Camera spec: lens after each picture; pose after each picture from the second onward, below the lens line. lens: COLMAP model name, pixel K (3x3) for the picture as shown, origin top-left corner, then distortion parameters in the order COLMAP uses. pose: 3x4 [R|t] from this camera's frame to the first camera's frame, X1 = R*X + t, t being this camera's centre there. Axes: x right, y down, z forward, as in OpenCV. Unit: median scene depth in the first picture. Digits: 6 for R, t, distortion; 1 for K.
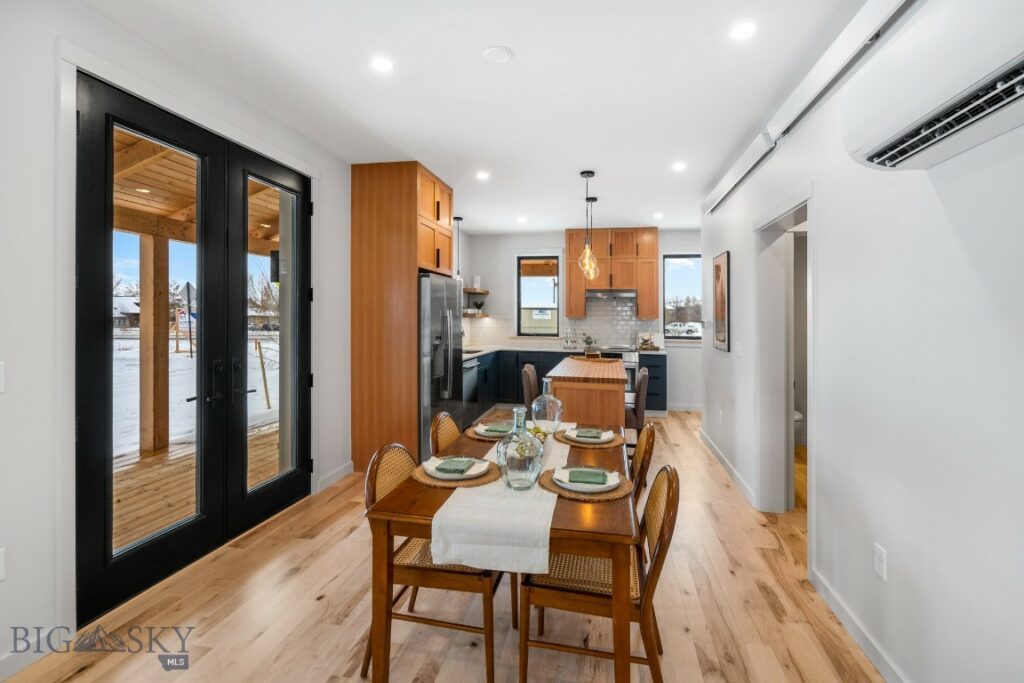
lens RADIAL K [[470.0, 0, 504.7], [0, 470.0, 316.1], [0, 0, 1]] dist [-0.004710, 0.002010]
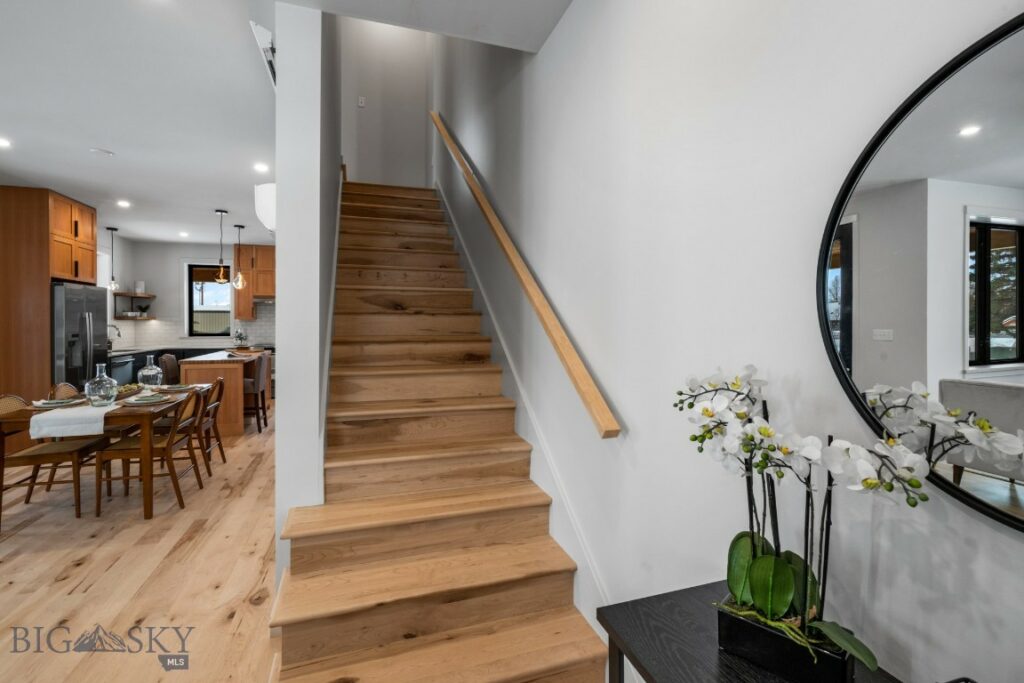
lens RADIAL K [[470.0, 0, 512.5], [0, 470.0, 325.4], [0, 0, 1]] dist [-0.004710, 0.002010]
pose [[0.857948, -0.012284, 0.513590, 0.124572], [0.005621, 0.999879, 0.014527, 0.004901], [-0.513706, -0.009576, 0.857913, -0.375434]]
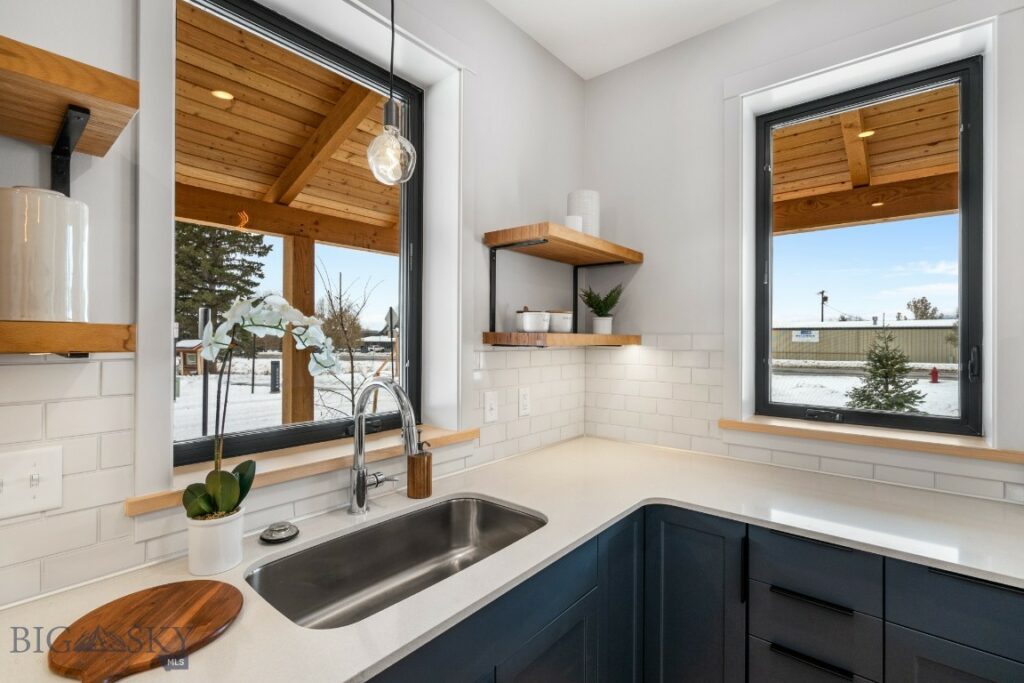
lens RADIAL K [[470.0, 0, 511.4], [0, 470.0, 334.9], [0, 0, 1]] dist [-0.004710, 0.002010]
pose [[0.887223, 0.004983, -0.461313, 0.029592], [-0.006812, 0.999974, -0.002300, -0.002754], [0.461290, 0.005184, 0.887234, 0.763640]]
